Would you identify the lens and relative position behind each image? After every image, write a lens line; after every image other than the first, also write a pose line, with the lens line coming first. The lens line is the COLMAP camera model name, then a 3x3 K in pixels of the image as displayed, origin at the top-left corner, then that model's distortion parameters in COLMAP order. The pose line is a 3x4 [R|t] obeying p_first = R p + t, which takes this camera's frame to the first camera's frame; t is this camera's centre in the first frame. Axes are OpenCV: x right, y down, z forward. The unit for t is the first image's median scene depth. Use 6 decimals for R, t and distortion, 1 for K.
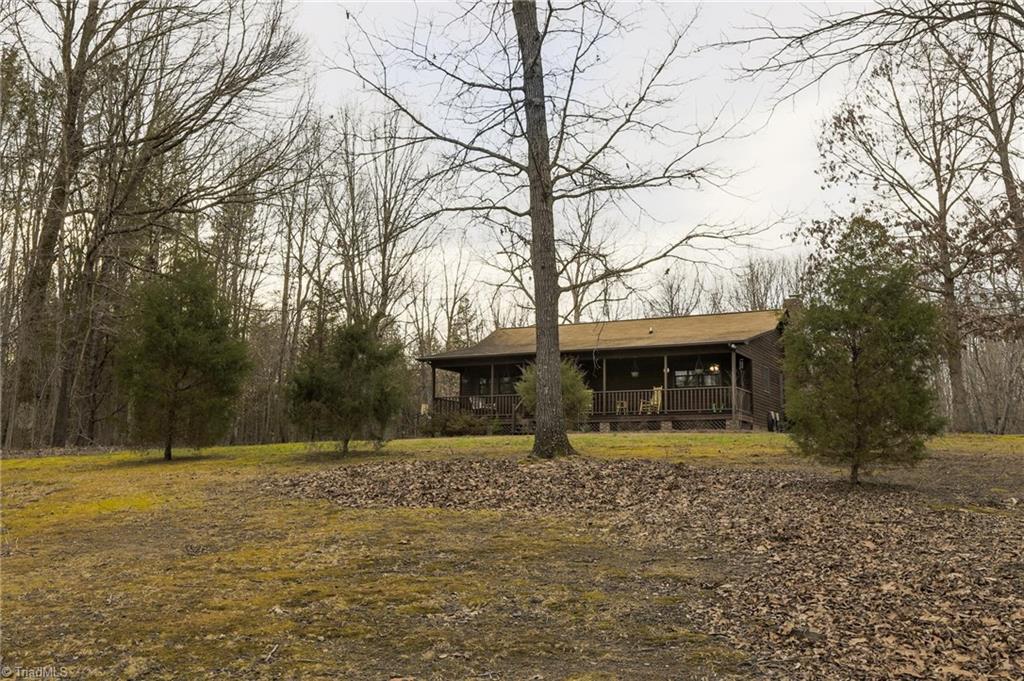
lens RADIAL K [[1042.6, 0, 512.0], [0, 1042.6, 340.5], [0, 0, 1]] dist [0.001555, 0.000947]
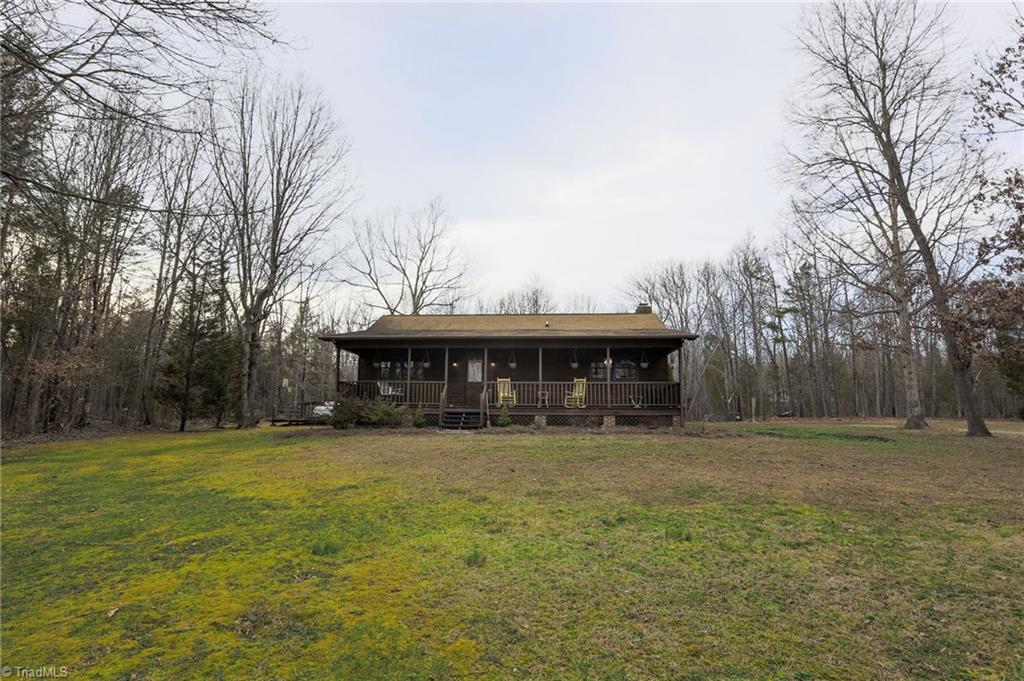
lens RADIAL K [[515.6, 0, 506.7], [0, 515.6, 324.4], [0, 0, 1]] dist [-0.058438, 0.030668]
pose [[0.925009, 0.069755, 0.373486, -0.106950], [-0.055547, 0.997268, -0.048686, 0.019365], [-0.375862, 0.024289, 0.926357, 0.527778]]
